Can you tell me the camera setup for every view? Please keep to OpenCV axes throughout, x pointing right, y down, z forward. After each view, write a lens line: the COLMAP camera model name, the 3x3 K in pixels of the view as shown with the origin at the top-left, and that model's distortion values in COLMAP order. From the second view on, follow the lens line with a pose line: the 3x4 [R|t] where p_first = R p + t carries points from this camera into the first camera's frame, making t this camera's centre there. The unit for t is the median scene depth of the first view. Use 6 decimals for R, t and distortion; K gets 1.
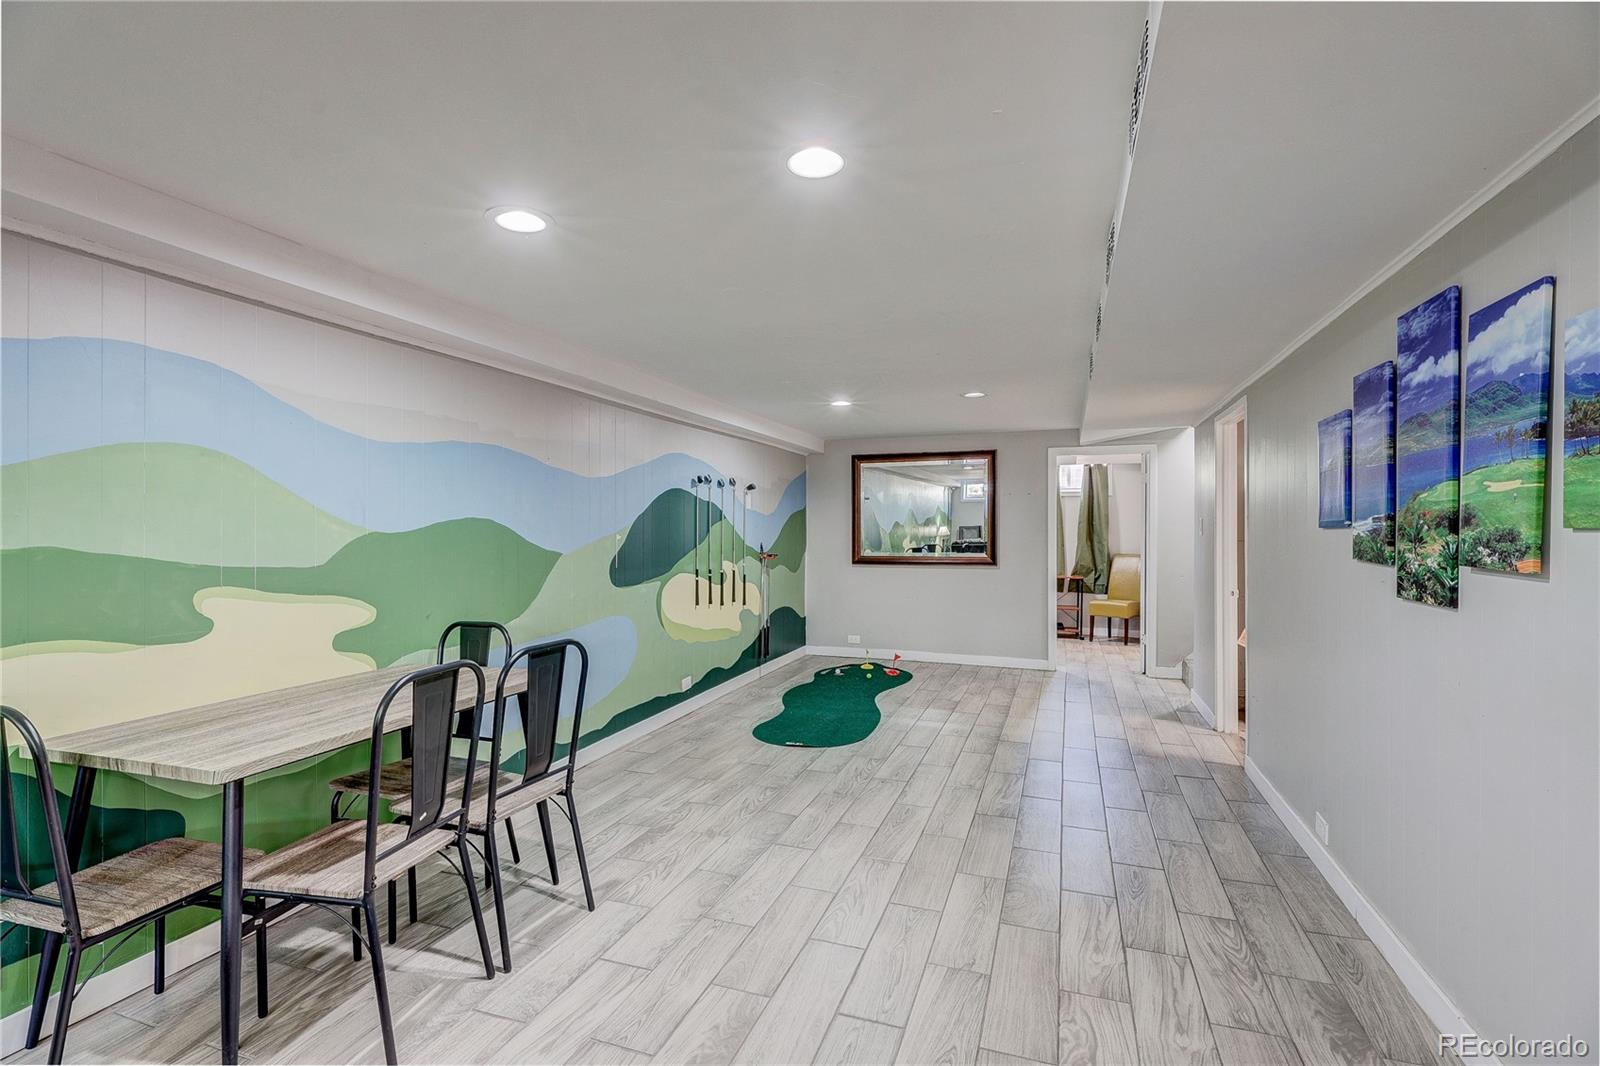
lens RADIAL K [[715.9, 0, 803.2], [0, 715.9, 525.2], [0, 0, 1]] dist [-0.017245, 0.000137]
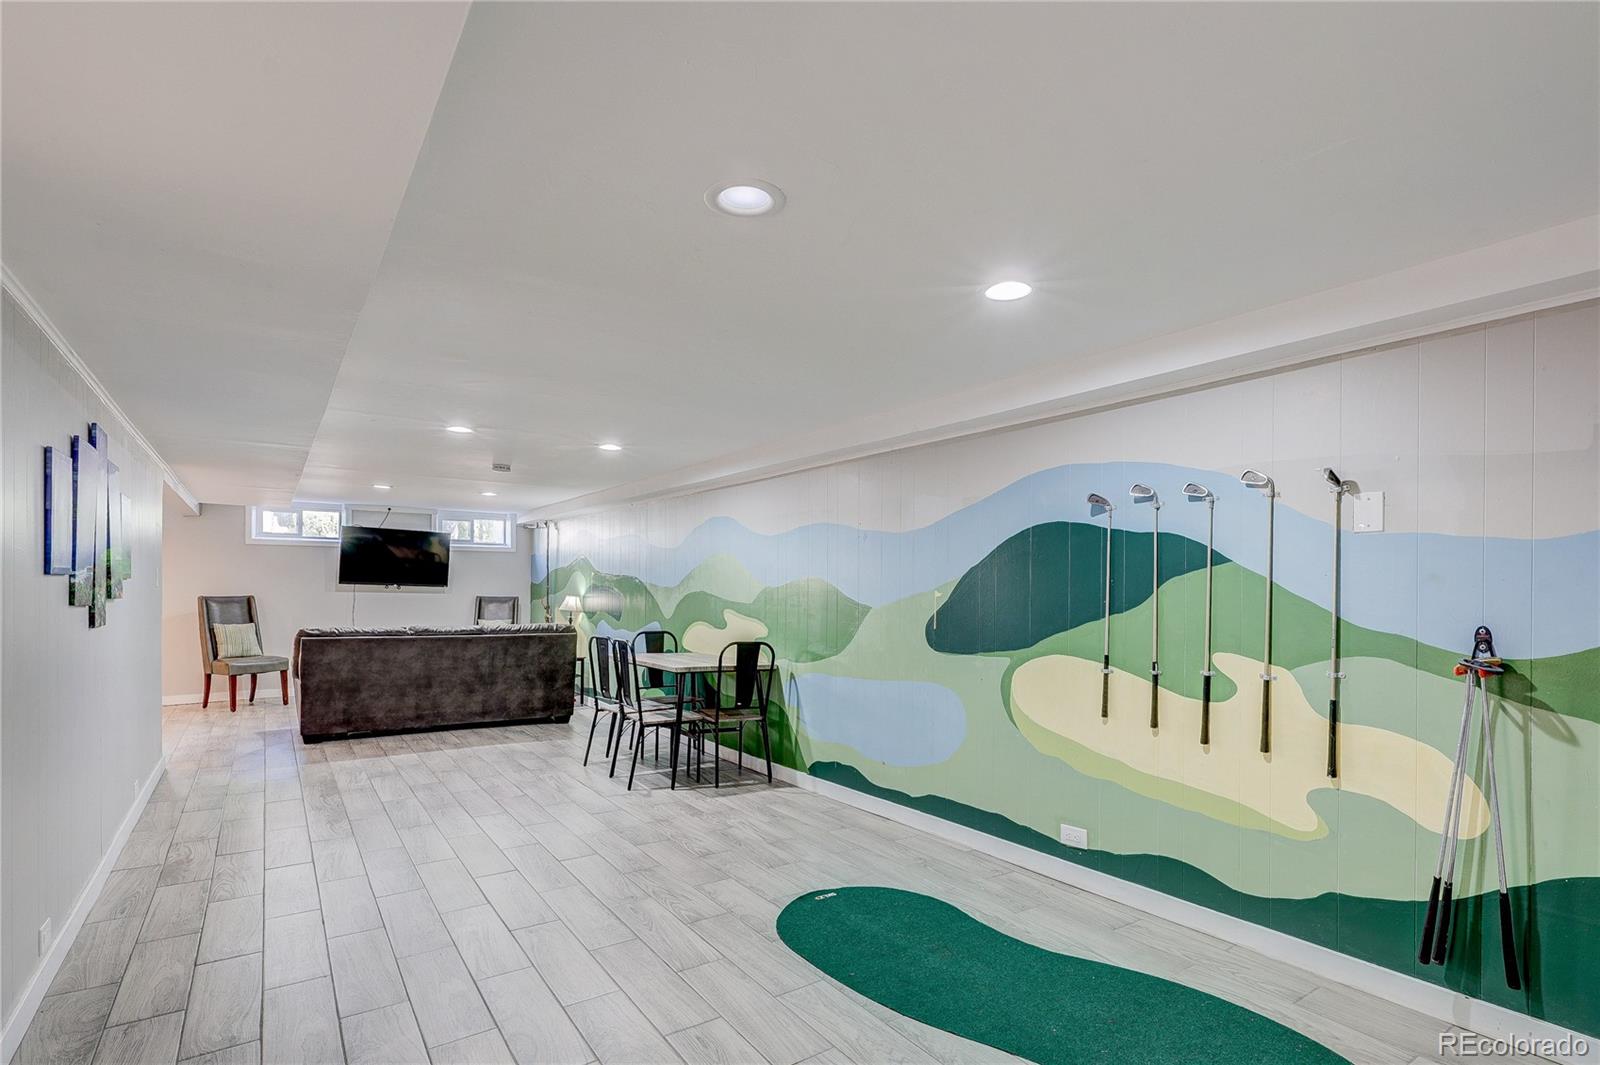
lens RADIAL K [[766.2, 0, 807.3], [0, 766.2, 586.3], [0, 0, 1]] dist [-0.003227, -0.000305]
pose [[-0.567237, -0.006918, -0.823526, 0.442197], [-0.002307, 0.999974, -0.006811, 0.009975], [0.823552, -0.001963, -0.567238, 1.027921]]
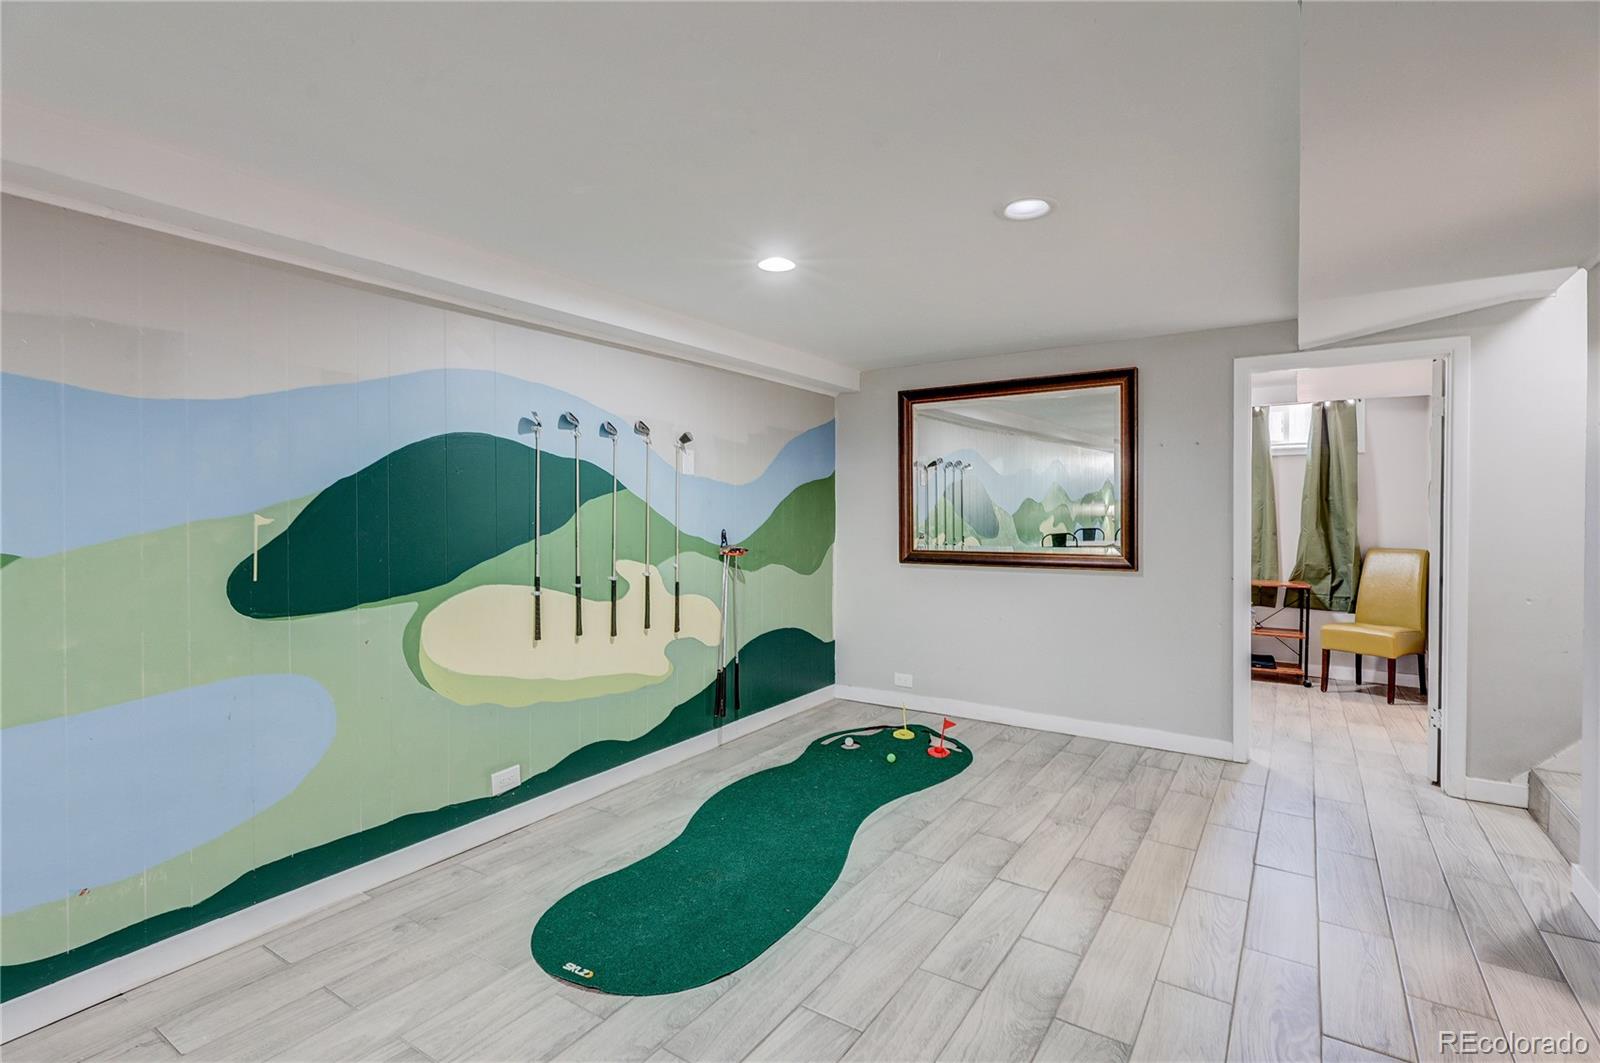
lens RADIAL K [[746.1, 0, 812.1], [0, 746.1, 517.6], [0, 0, 1]] dist [-0.001574, -0.000178]
pose [[0.974620, -0.000818, -0.223863, 0.177325], [0.003785, 0.999911, 0.012826, 0.006647], [0.223832, -0.013348, 0.974536, 0.419339]]
